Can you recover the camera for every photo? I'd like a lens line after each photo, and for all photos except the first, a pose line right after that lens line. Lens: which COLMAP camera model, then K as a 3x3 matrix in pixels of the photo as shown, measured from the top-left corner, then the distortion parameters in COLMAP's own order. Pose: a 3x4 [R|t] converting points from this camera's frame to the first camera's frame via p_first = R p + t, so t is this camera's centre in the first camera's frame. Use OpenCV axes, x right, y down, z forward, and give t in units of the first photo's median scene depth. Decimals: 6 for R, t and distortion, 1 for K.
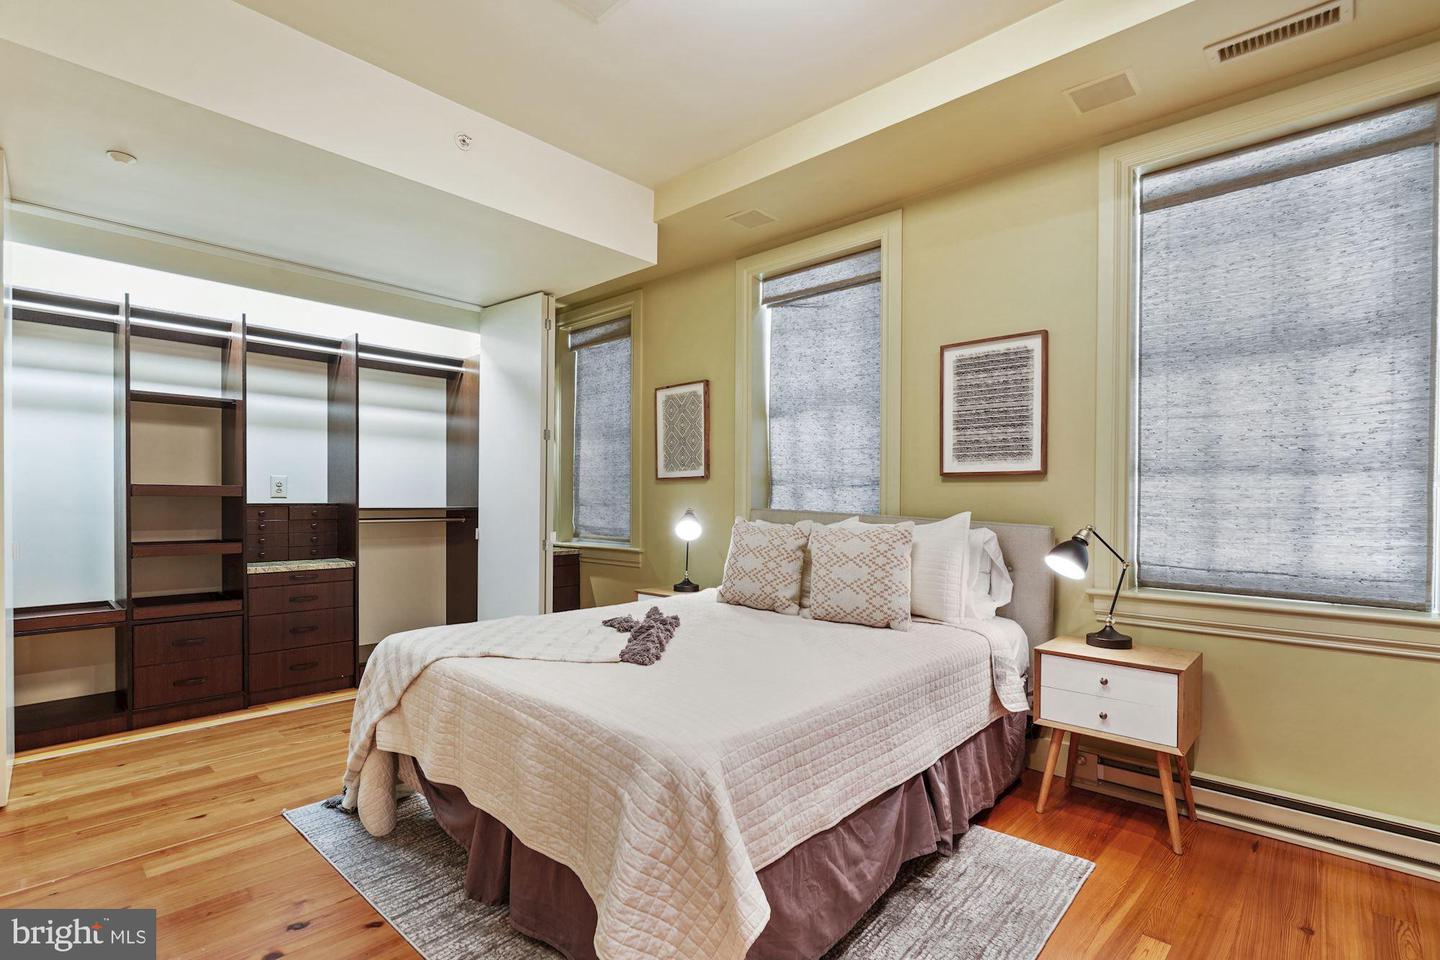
lens RADIAL K [[674.6, 0, 712.4], [0, 674.6, 501.0], [0, 0, 1]] dist [-0.003093, 0.000352]
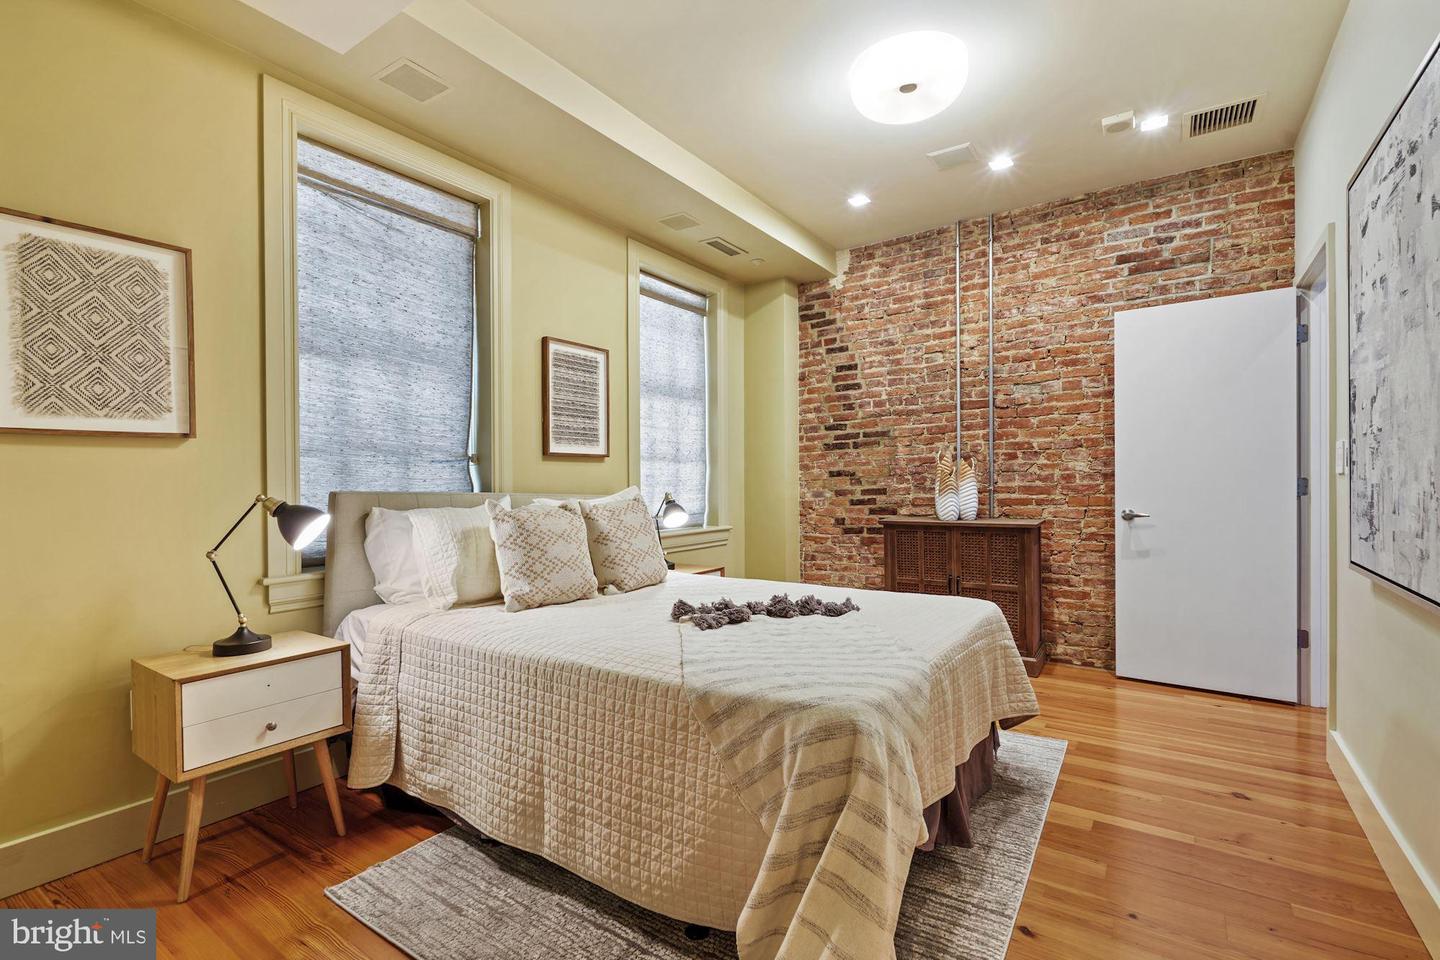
lens RADIAL K [[661.4, 0, 722.1], [0, 661.4, 476.1], [0, 0, 1]] dist [0.000790, 0.000235]
pose [[-0.155108, -0.000248, 0.987897, -0.644234], [0.007570, 0.999970, 0.001440, -0.002018], [-0.987868, 0.007702, -0.155102, 0.746031]]
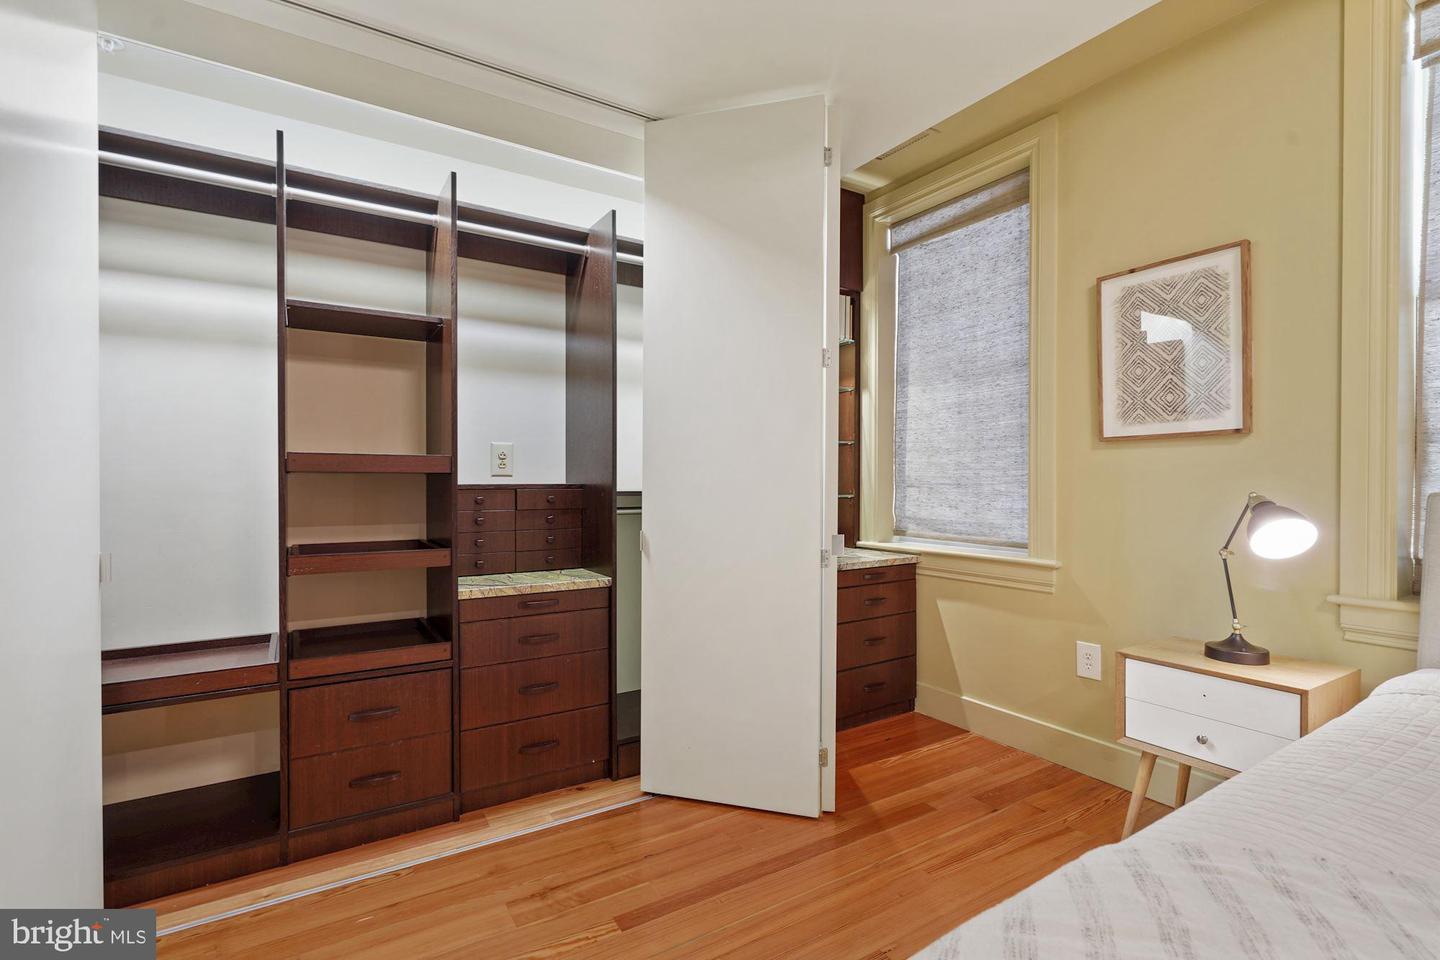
lens RADIAL K [[665.4, 0, 714.4], [0, 665.4, 480.0], [0, 0, 1]] dist [-0.001385, 0.000531]
pose [[0.969227, -0.004774, -0.246124, -0.307223], [0.003578, 0.999980, -0.005307, 0.003569], [0.246144, 0.004263, 0.969224, 0.458616]]
